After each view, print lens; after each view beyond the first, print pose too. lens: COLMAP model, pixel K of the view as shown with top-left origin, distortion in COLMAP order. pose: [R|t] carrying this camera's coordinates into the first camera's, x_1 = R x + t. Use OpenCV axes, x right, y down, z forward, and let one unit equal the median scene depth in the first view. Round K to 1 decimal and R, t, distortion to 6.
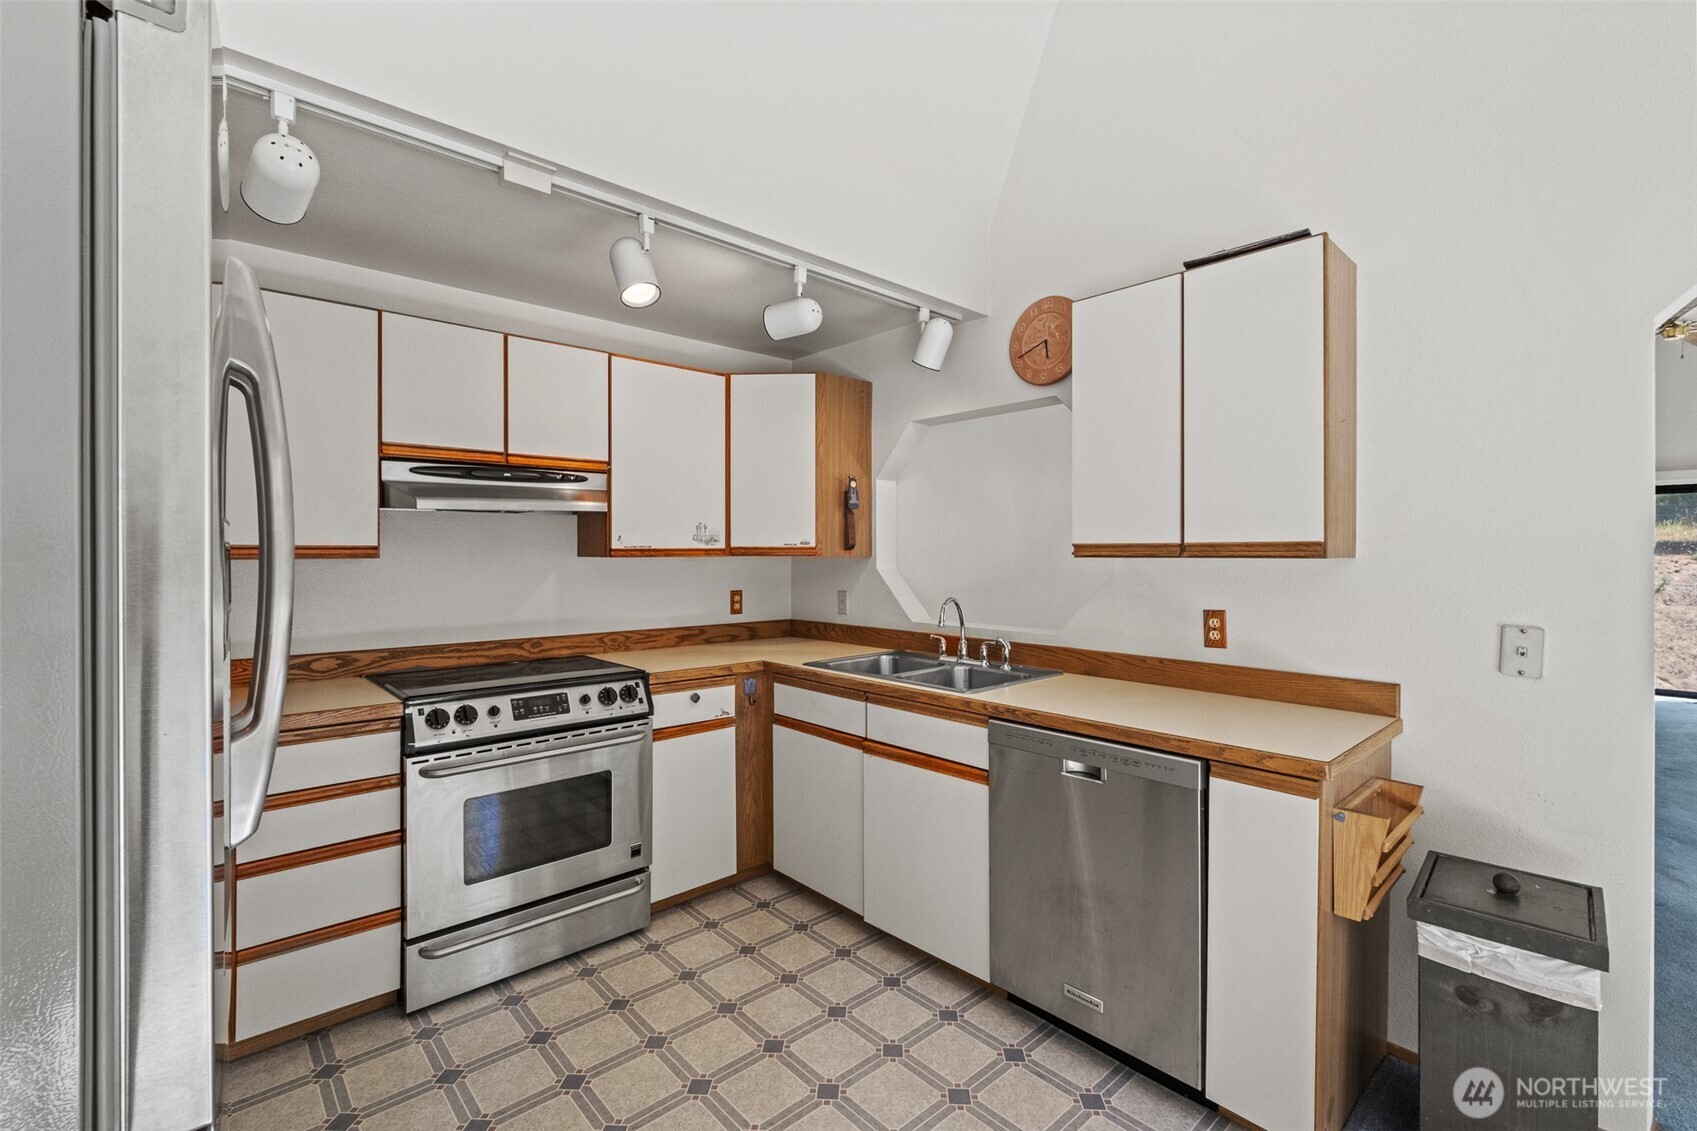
lens RADIAL K [[740.7, 0, 847.7], [0, 740.7, 557.4], [0, 0, 1]] dist [-0.001936, -0.000427]
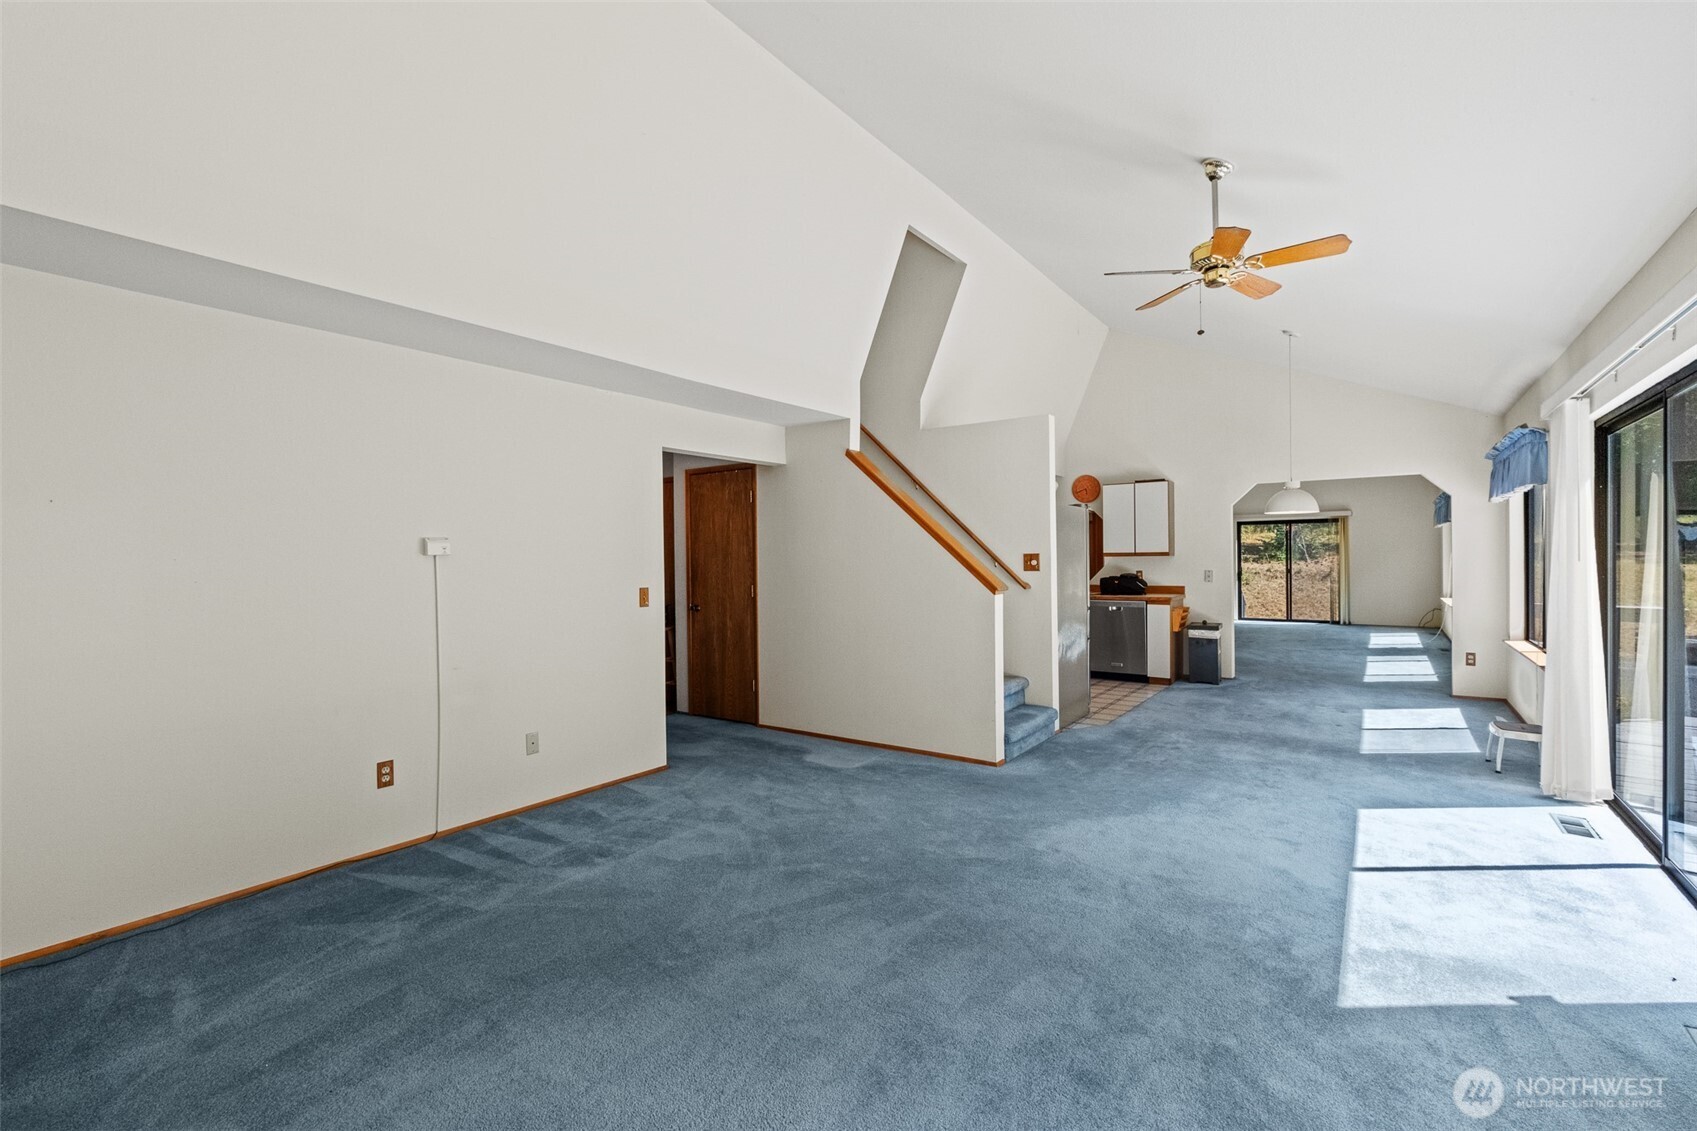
lens RADIAL K [[740.7, 0, 843.1], [0, 740.7, 560.1], [0, 0, 1]] dist [-0.001936, -0.000427]
pose [[0.979181, -0.009300, 0.202776, -1.370054], [0.009410, 0.999956, 0.000423, 0.003985], [-0.202771, 0.001494, 0.979225, -1.861775]]
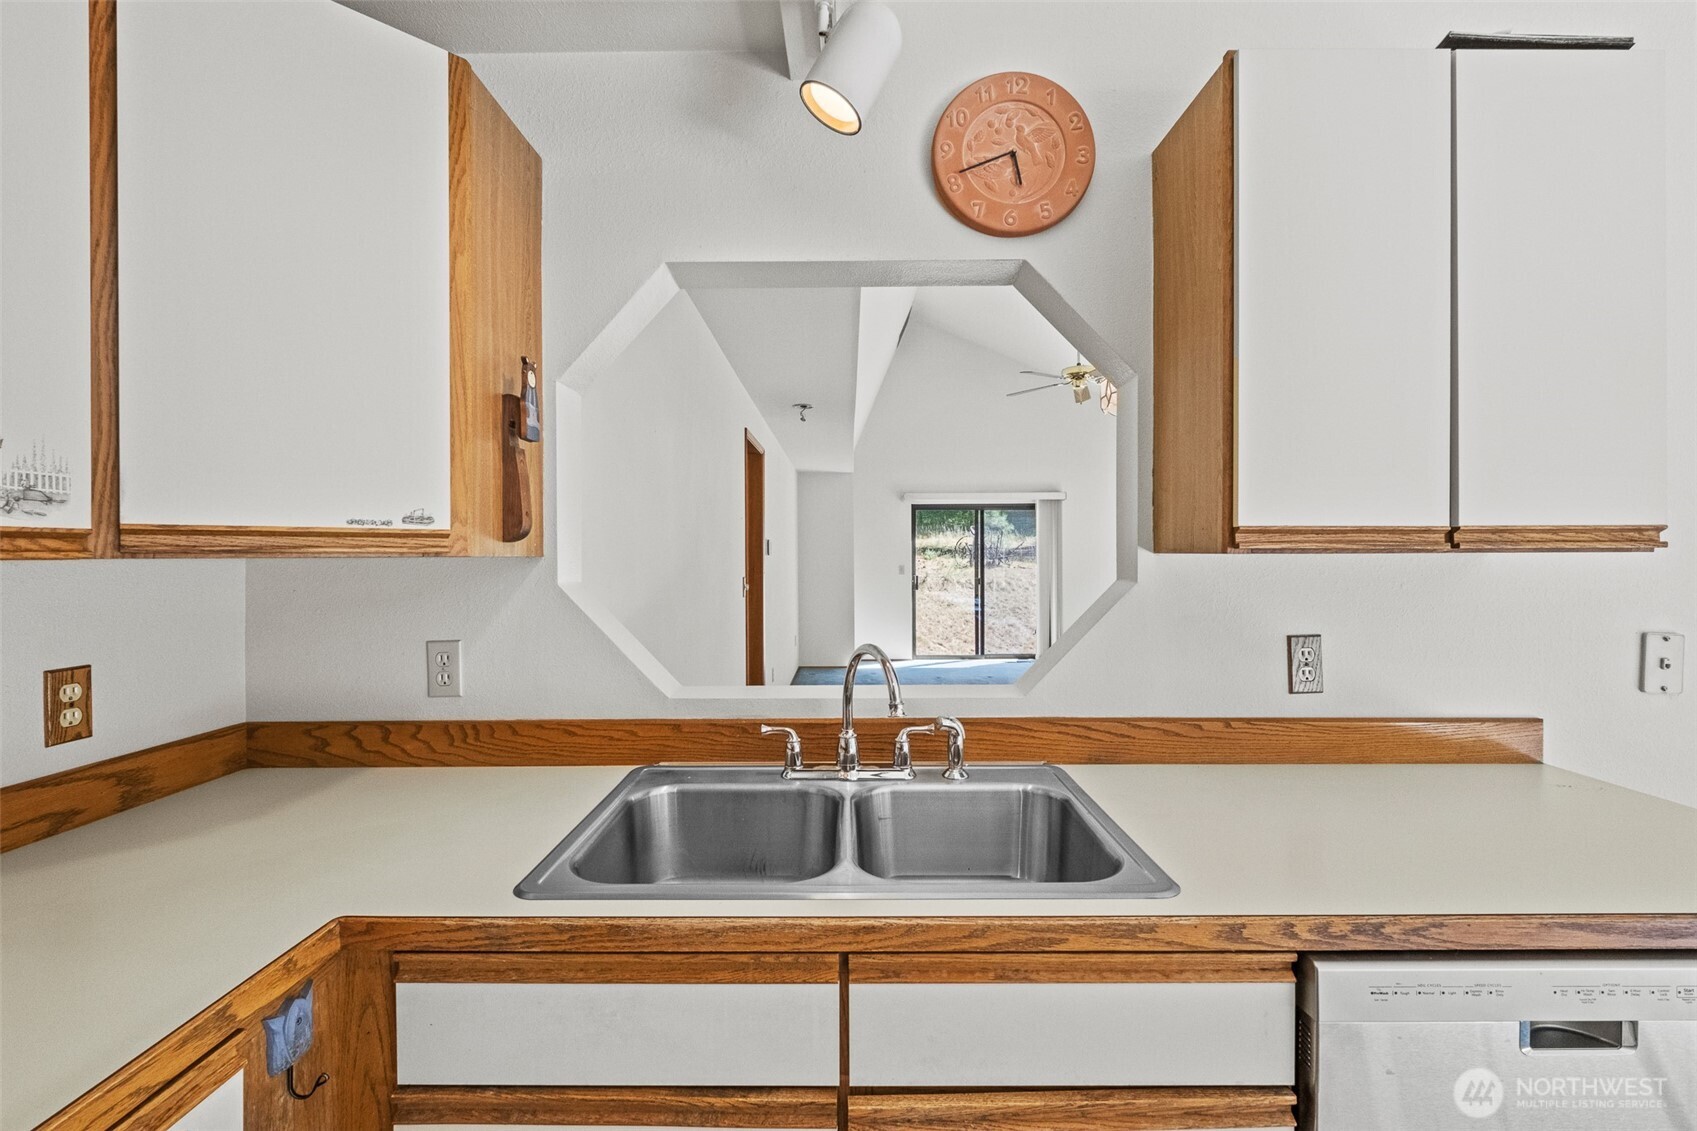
lens RADIAL K [[740.7, 0, 844.5], [0, 740.7, 557.9], [0, 0, 1]] dist [-0.001936, -0.000427]
pose [[0.676531, -0.005531, 0.736393, -0.206347], [0.008287, 0.999966, -0.000103, 0.000785], [-0.736367, 0.006172, 0.676554, 0.706848]]
